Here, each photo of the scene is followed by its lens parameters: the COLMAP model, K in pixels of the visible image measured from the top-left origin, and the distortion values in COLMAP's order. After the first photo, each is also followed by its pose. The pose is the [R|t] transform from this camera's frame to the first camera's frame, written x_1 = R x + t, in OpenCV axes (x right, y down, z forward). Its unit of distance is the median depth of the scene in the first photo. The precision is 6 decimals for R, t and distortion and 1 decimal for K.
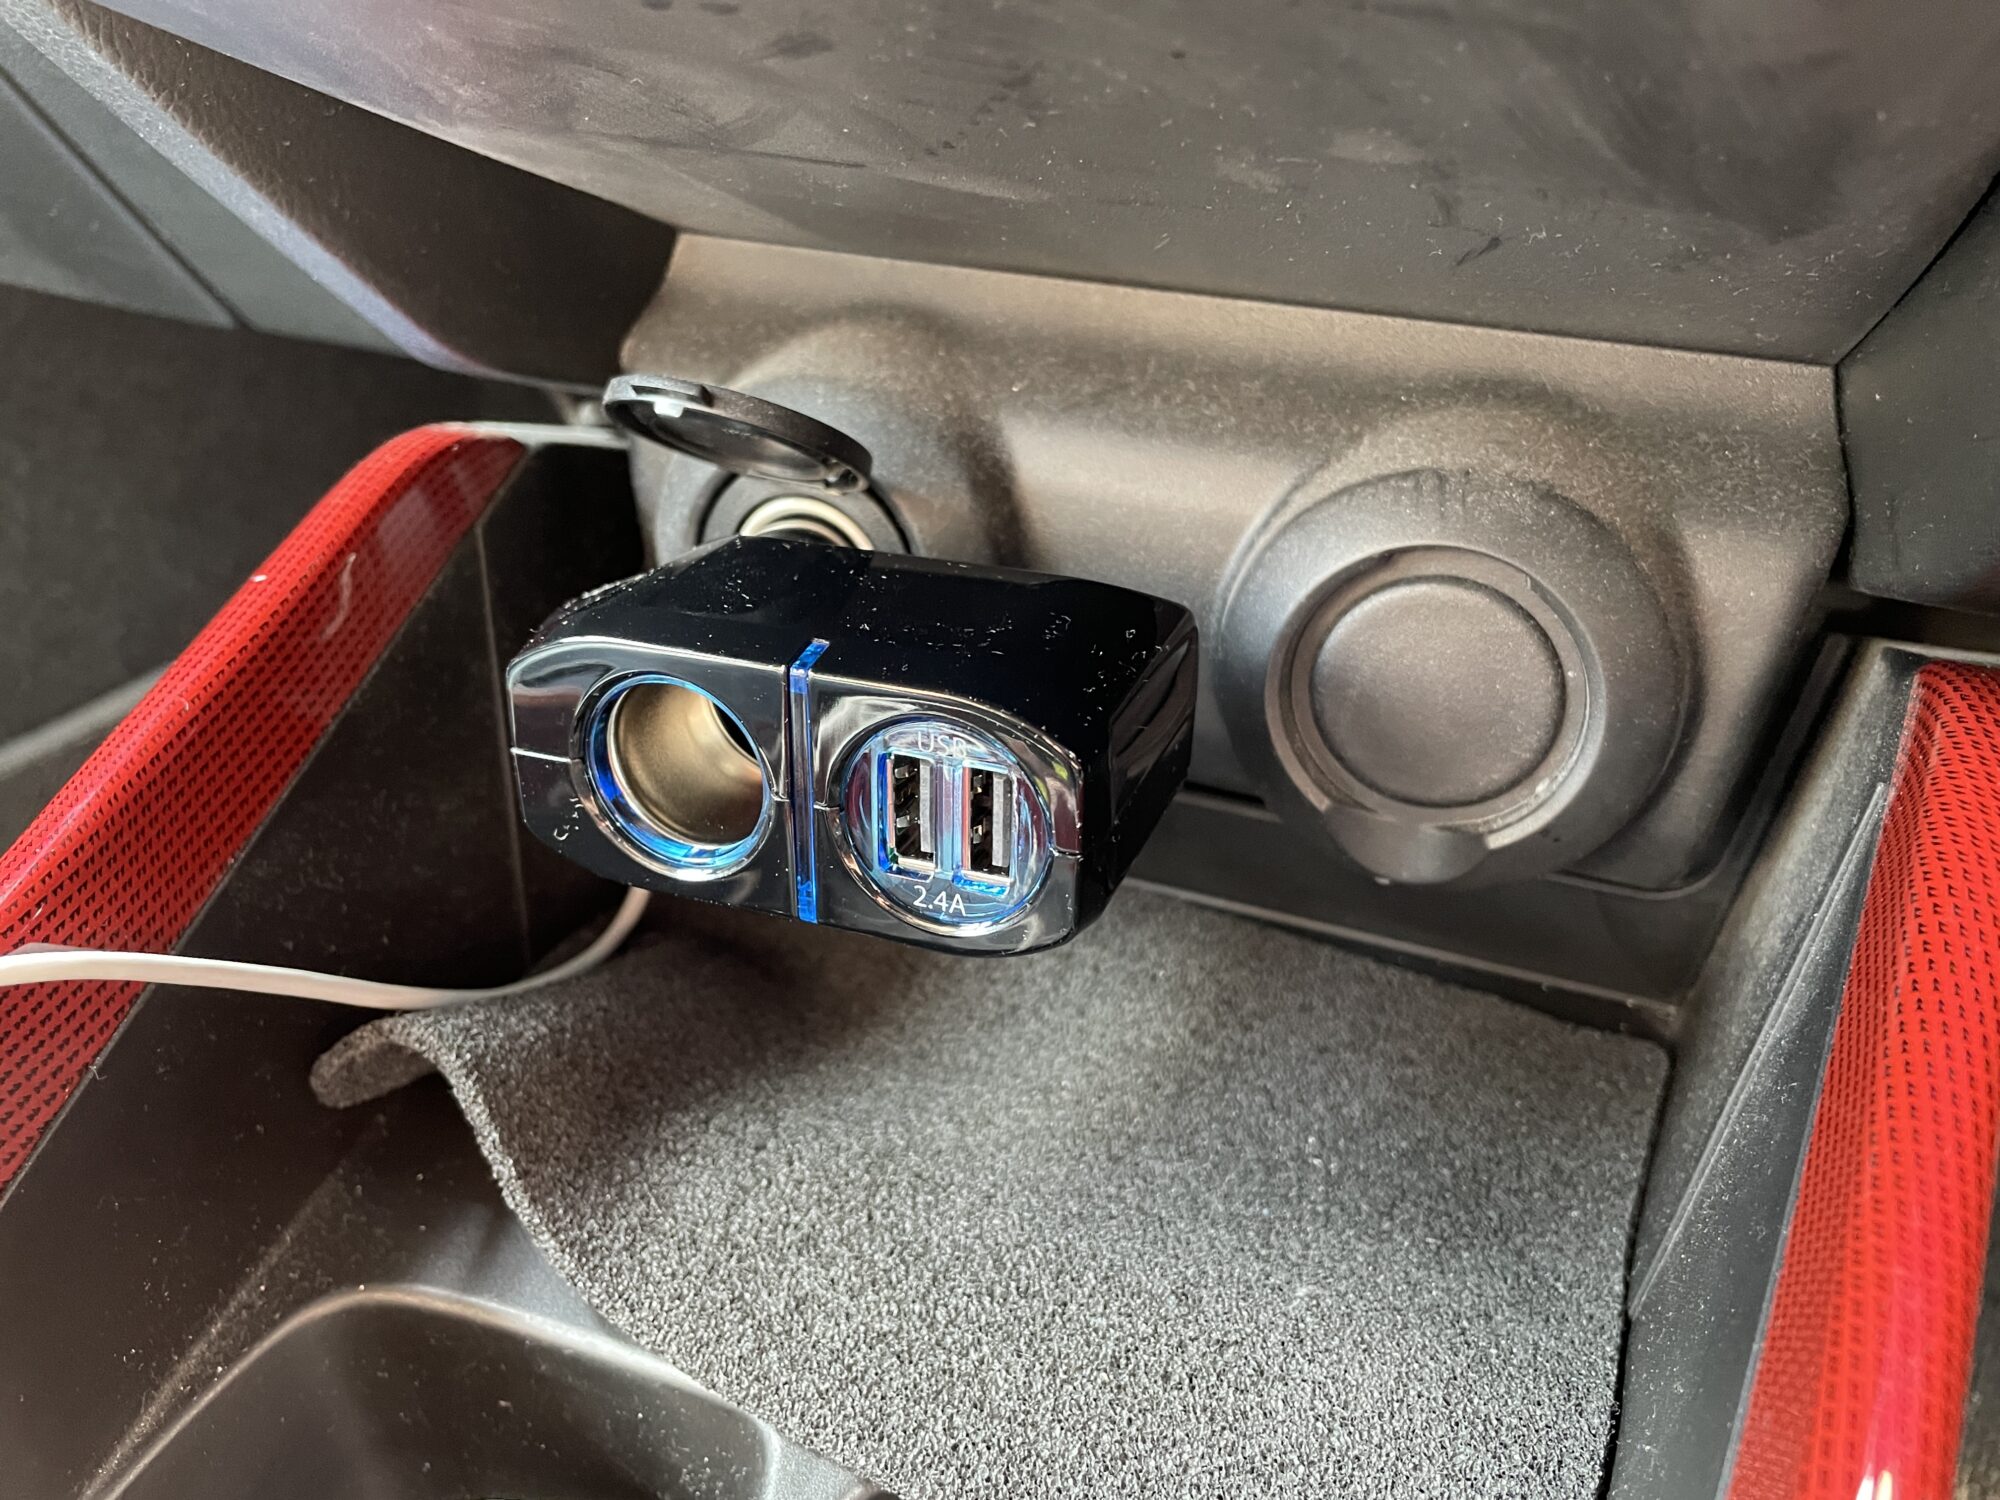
lens RADIAL K [[1535.0, 0, 1000.0], [0, 1535.0, 750.0], [0, 0, 1]] dist [0.061616, -0.096745]
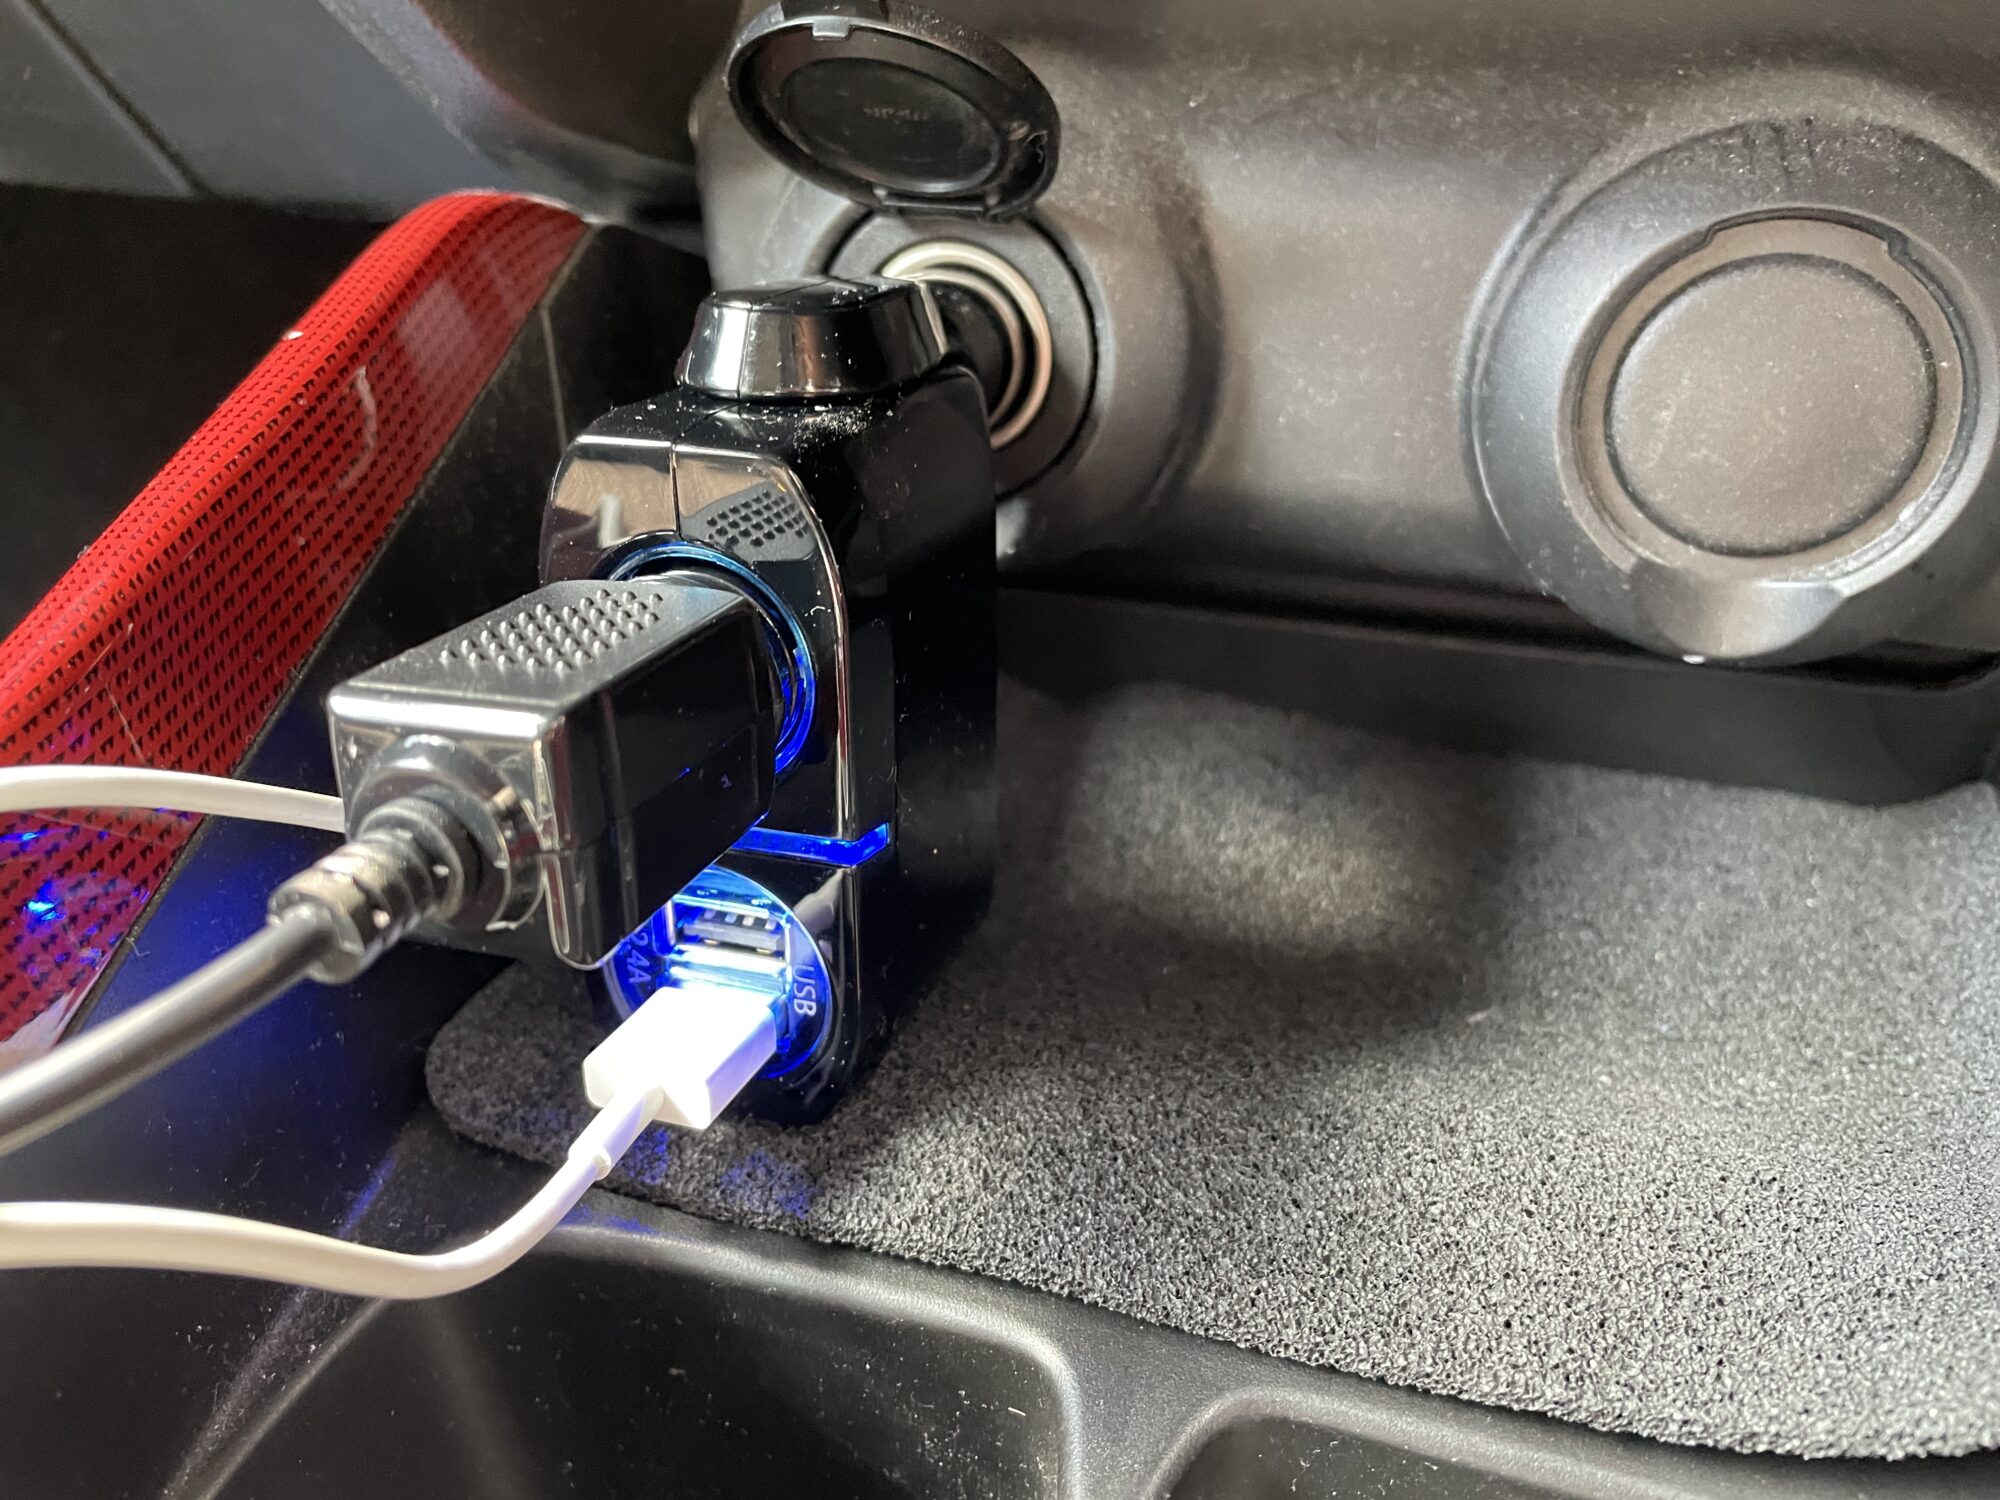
lens RADIAL K [[1535.0, 0, 1000.0], [0, 1535.0, 750.0], [0, 0, 1]] dist [0.061616, -0.096745]
pose [[0.996987, -0.062688, 0.045686, -0.172136], [0.063440, 0.997870, -0.015203, 0.131197], [-0.044636, 0.018056, 0.998840, 0.208313]]
